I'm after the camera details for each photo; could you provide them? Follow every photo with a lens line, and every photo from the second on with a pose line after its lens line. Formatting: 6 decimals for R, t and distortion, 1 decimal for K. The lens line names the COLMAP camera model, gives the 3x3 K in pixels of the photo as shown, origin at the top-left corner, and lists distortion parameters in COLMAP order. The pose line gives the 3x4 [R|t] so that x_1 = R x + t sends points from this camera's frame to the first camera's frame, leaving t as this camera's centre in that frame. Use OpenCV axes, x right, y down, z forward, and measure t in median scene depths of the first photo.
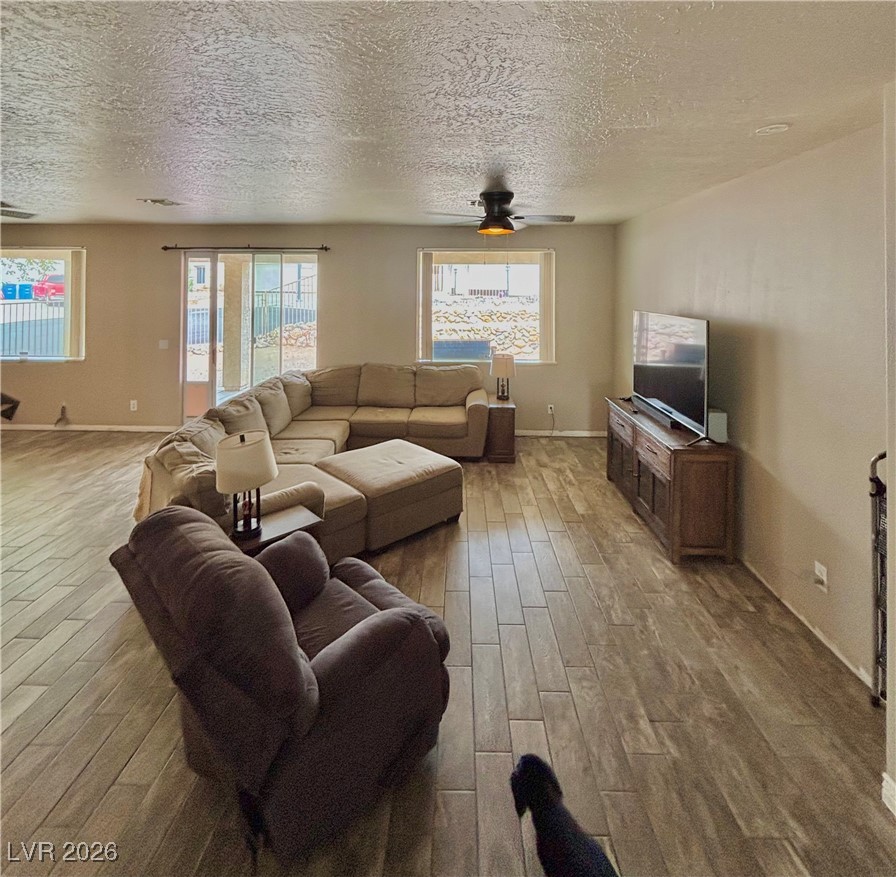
lens RADIAL K [[485.1, 0, 452.4], [0, 485.1, 276.5], [0, 0, 1]] dist [-0.000815, -0.000779]
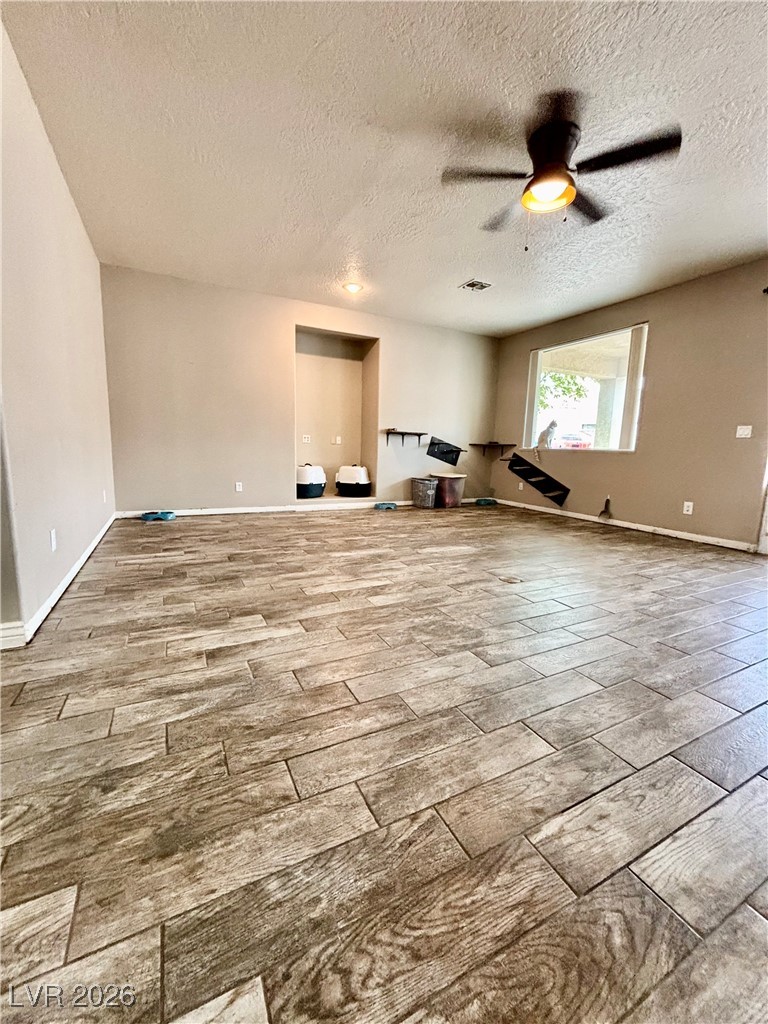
lens RADIAL K [[412.4, 0, 384.0], [0, 412.4, 508.1], [0, 0, 1]] dist [0.011690, -0.000273]
pose [[0.471308, 0.137091, -0.871249, -0.350154], [-0.013206, 0.988832, 0.148449, 0.206246], [0.881870, -0.058460, 0.467854, 0.259169]]
